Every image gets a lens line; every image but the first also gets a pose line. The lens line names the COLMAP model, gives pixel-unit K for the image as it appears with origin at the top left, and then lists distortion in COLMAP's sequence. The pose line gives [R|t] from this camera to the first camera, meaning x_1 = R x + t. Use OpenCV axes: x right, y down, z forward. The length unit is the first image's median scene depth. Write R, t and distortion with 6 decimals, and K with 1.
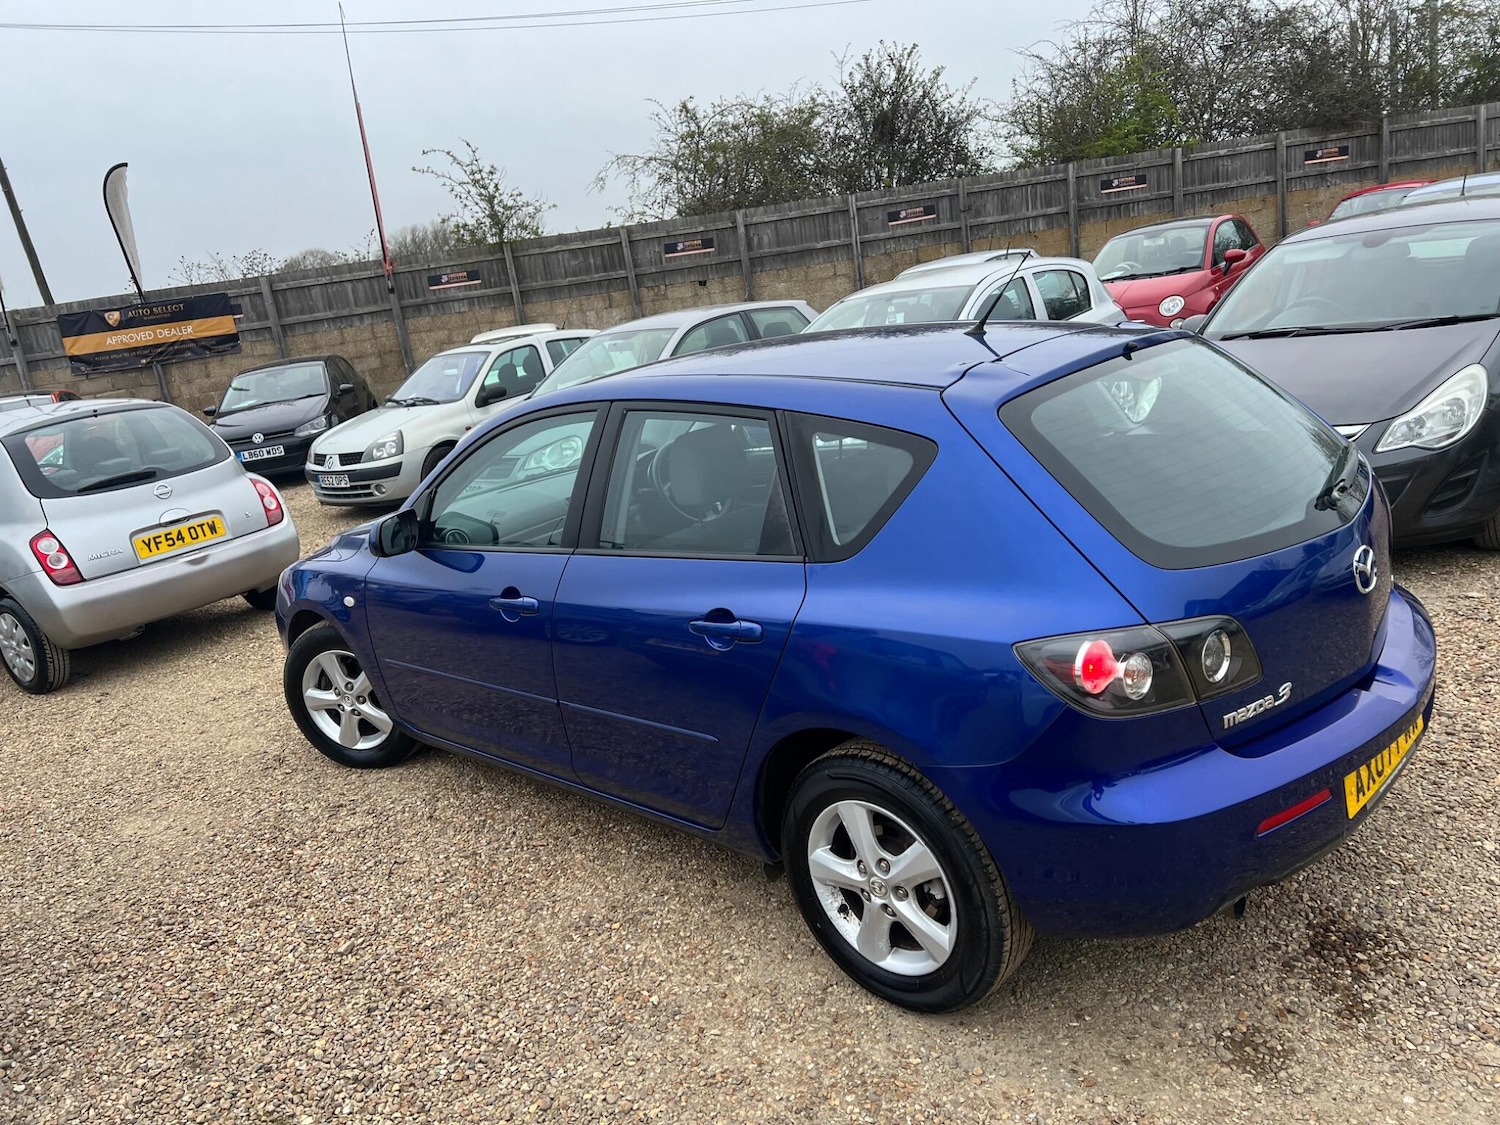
lens RADIAL K [[1066.7, 0, 733.3], [0, 1066.7, 559.5], [0, 0, 1]] dist [0.055125, -0.054119]
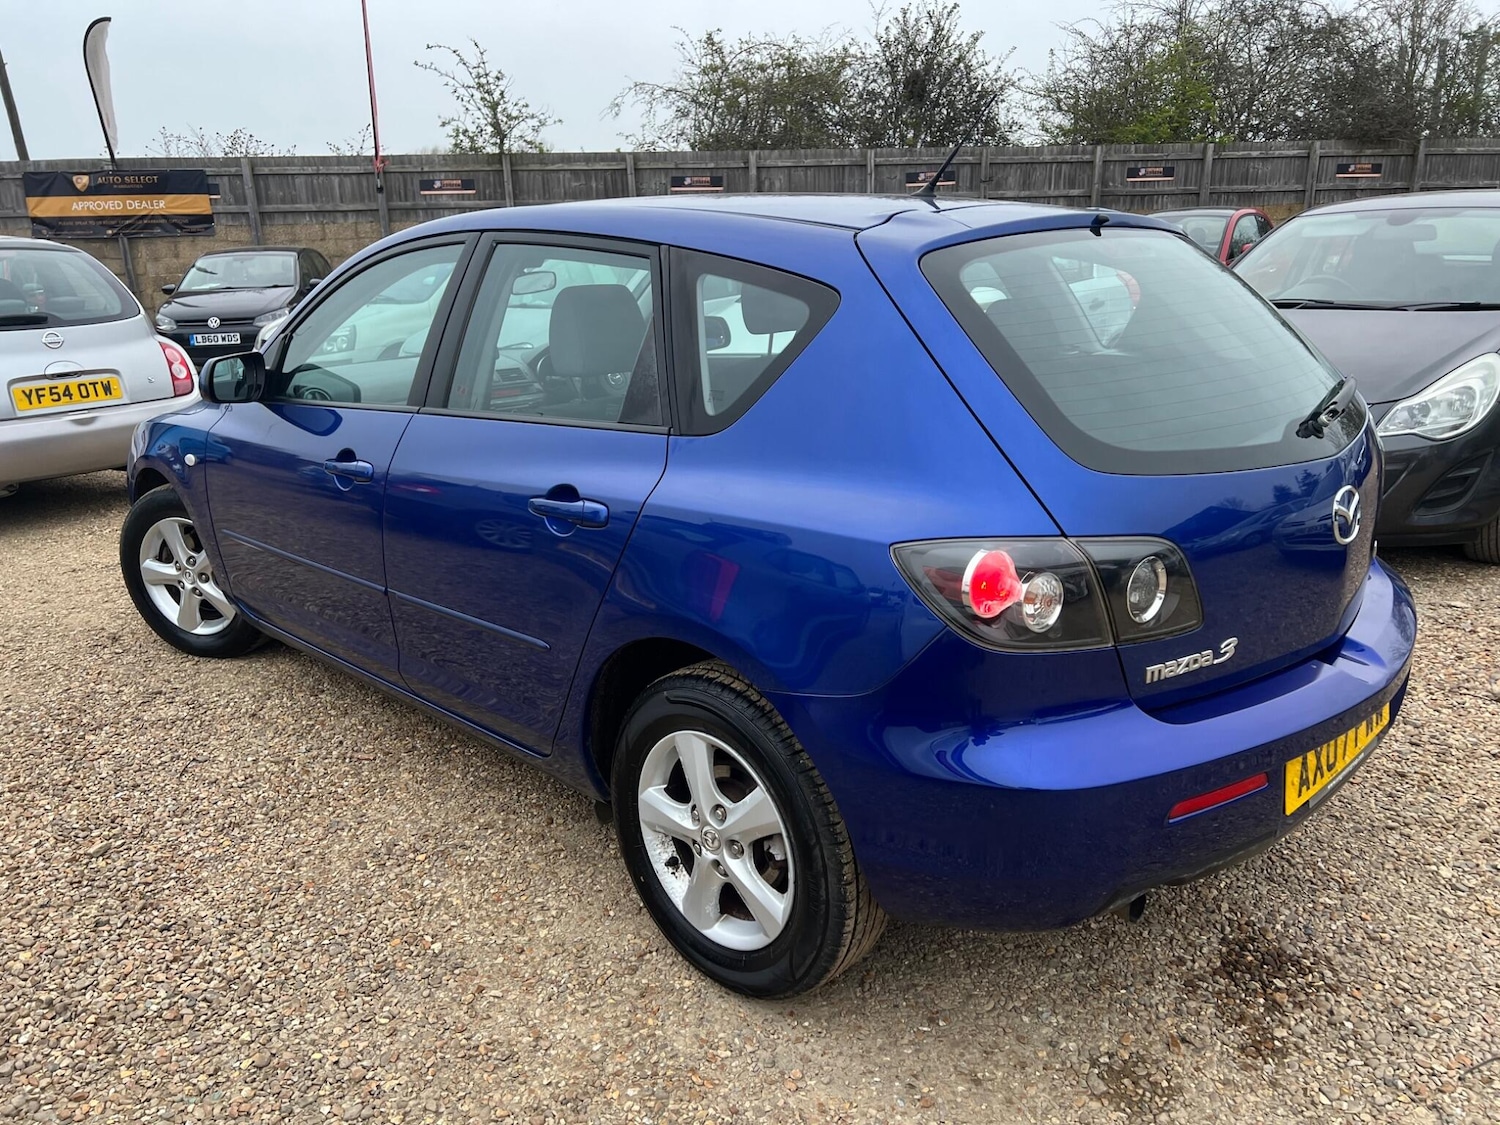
lens RADIAL K [[1052.3, 0, 753.8], [0, 1052.3, 566.9], [0, 0, 1]] dist [0.055005, -0.054604]
pose [[0.993195, 0.113812, 0.024725, 0.096750], [-0.114548, 0.992943, 0.030711, 0.055436], [-0.021056, -0.033334, 0.999222, 0.158397]]
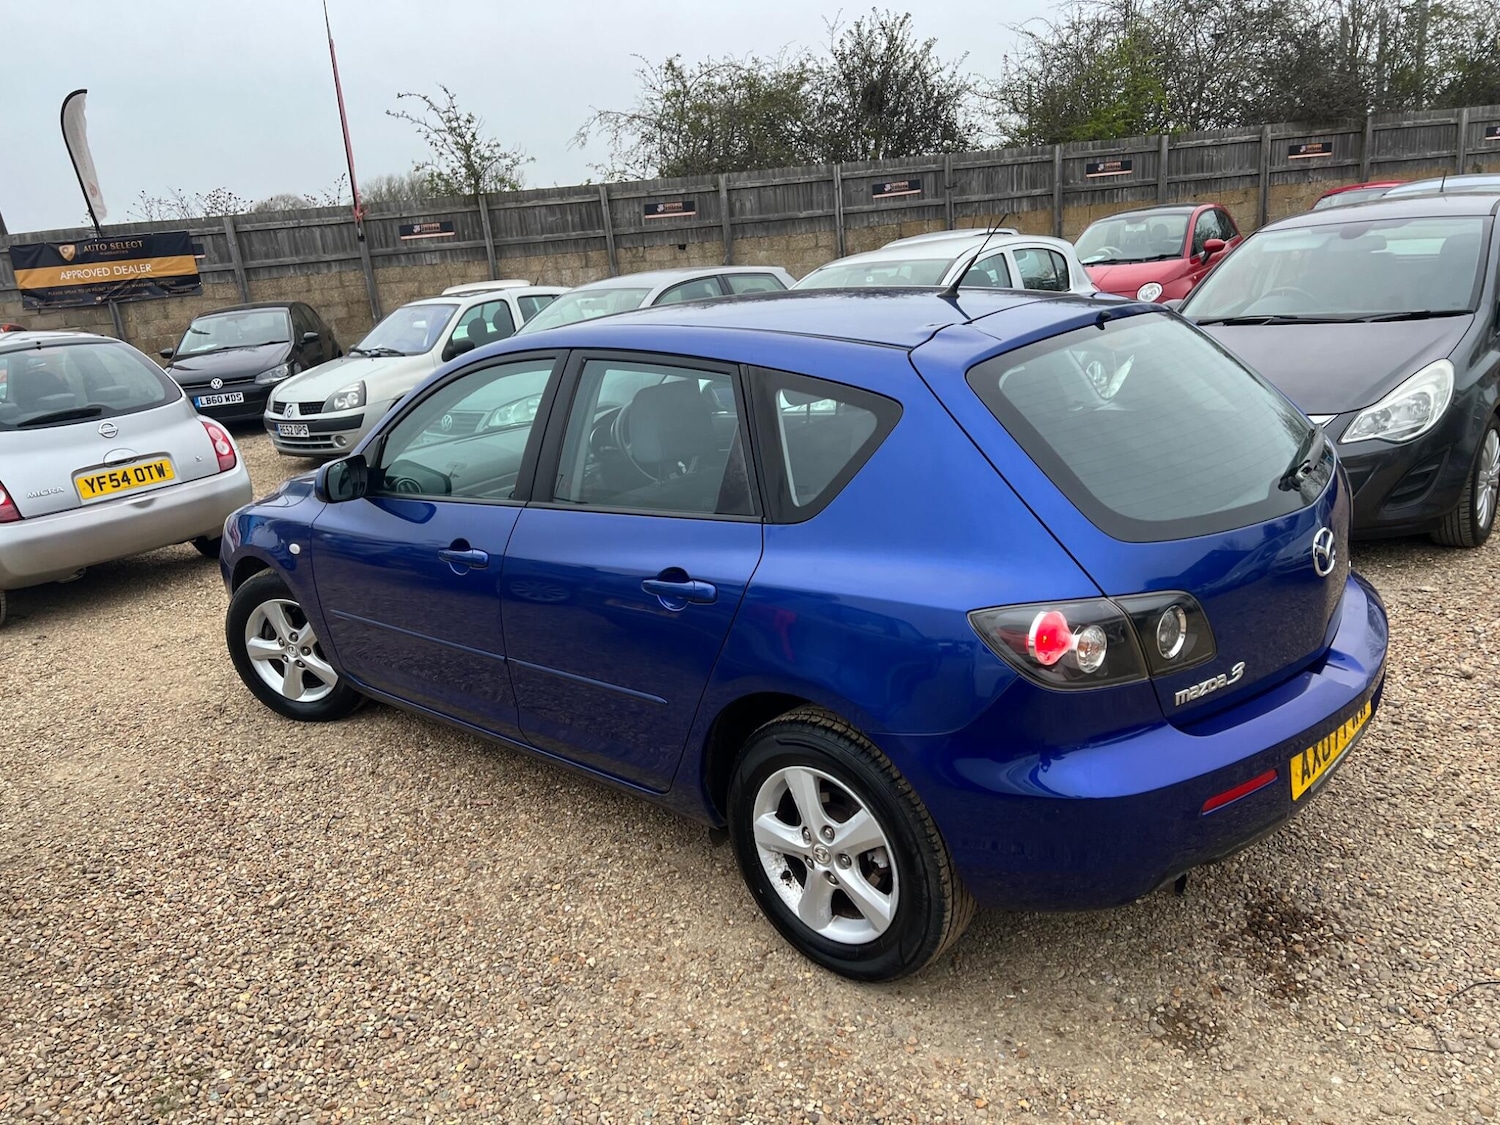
lens RADIAL K [[1064.4, 0, 744.2], [0, 1064.4, 572.6], [0, 0, 1]] dist [0.055282, -0.053497]
pose [[0.998484, 0.040147, 0.037649, 0.012799], [-0.041484, 0.998510, 0.035453, 0.011234], [-0.036169, -0.036962, 0.998662, 0.023692]]
